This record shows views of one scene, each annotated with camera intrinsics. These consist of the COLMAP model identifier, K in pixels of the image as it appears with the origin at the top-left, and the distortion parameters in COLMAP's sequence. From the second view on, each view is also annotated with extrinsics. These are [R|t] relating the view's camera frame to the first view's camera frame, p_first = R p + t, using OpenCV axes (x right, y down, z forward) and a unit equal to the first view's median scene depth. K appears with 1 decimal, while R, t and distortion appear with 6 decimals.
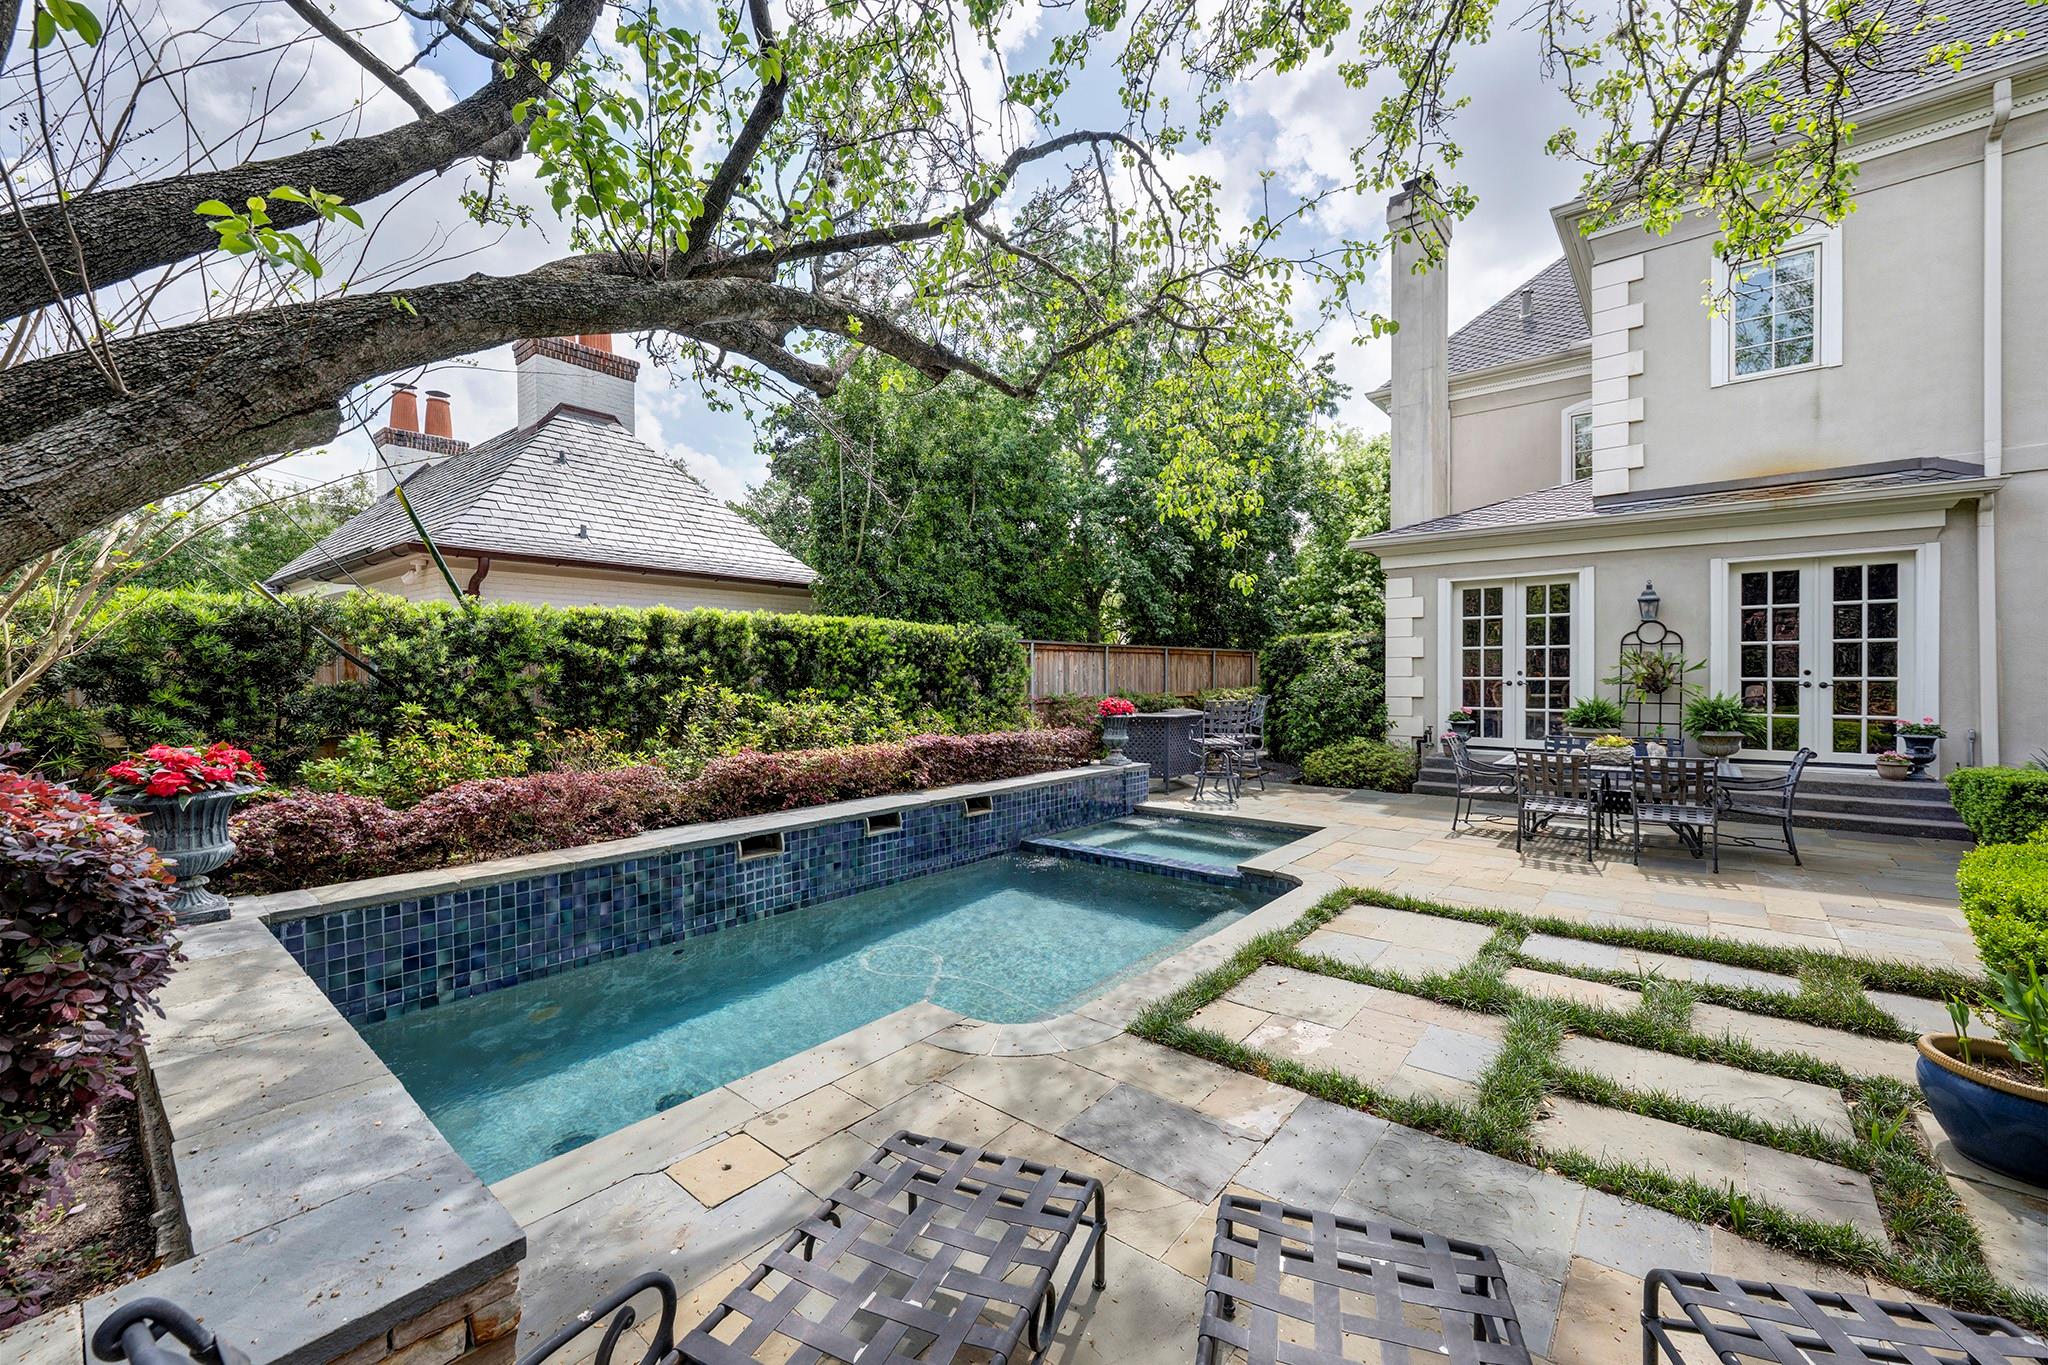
lens RADIAL K [[814.3, 0, 1008.2], [0, 814.3, 677.4], [0, 0, 1]] dist [-0.002238, -0.000043]
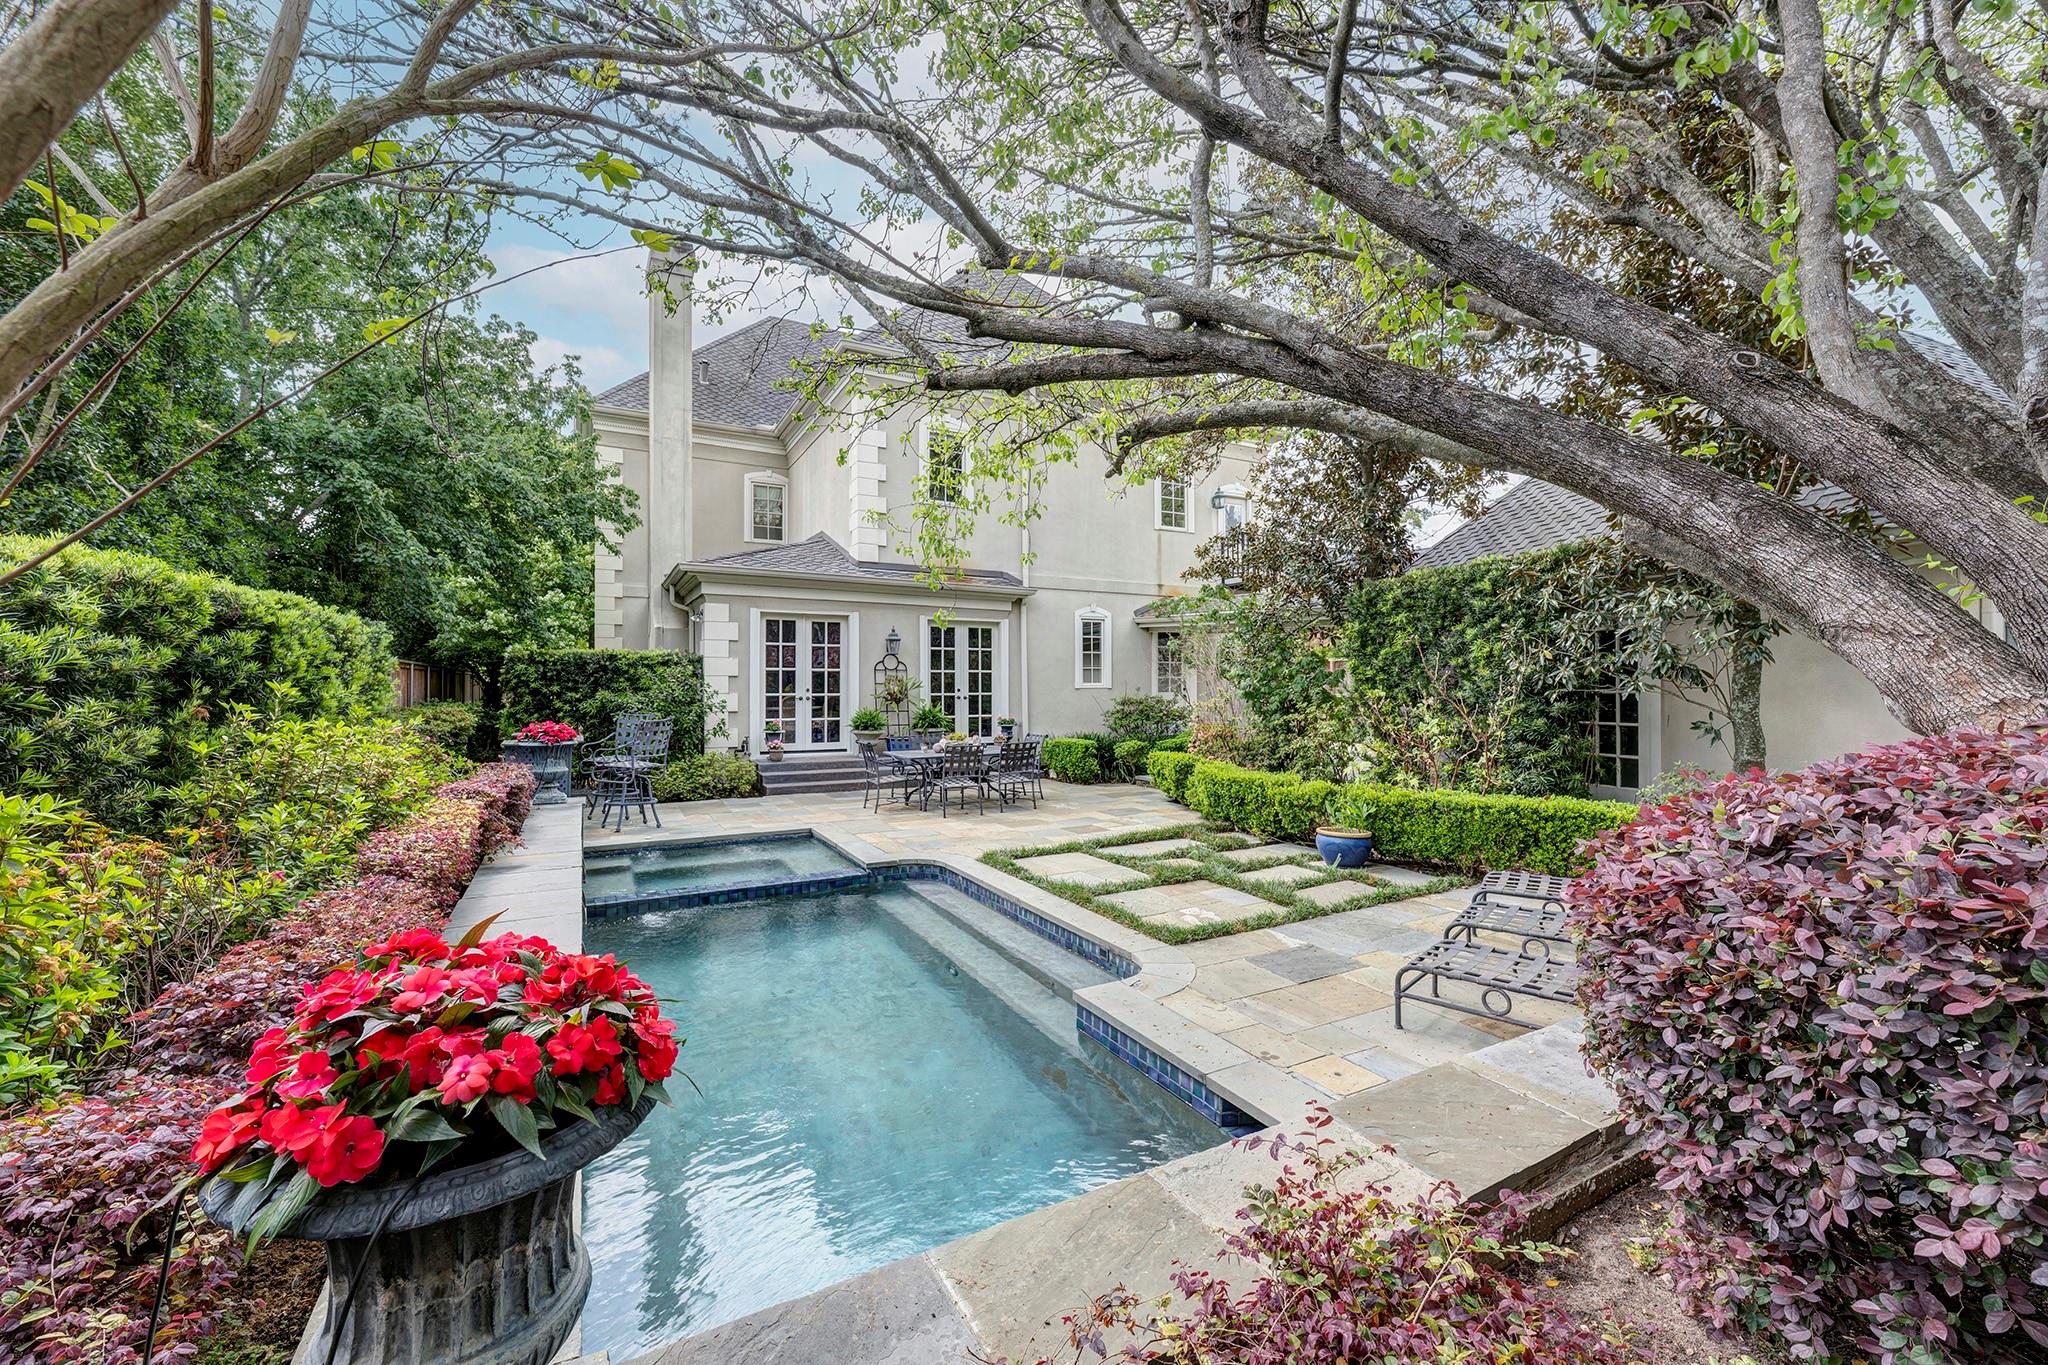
lens RADIAL K [[814.3, 0, 1007.3], [0, 814.3, 686.3], [0, 0, 1]] dist [-0.002238, -0.000043]
pose [[0.346356, 0.007207, 0.938075, -0.516089], [0.006172, 0.999931, -0.009961, 0.003663], [-0.938083, 0.009240, 0.346288, 0.323647]]
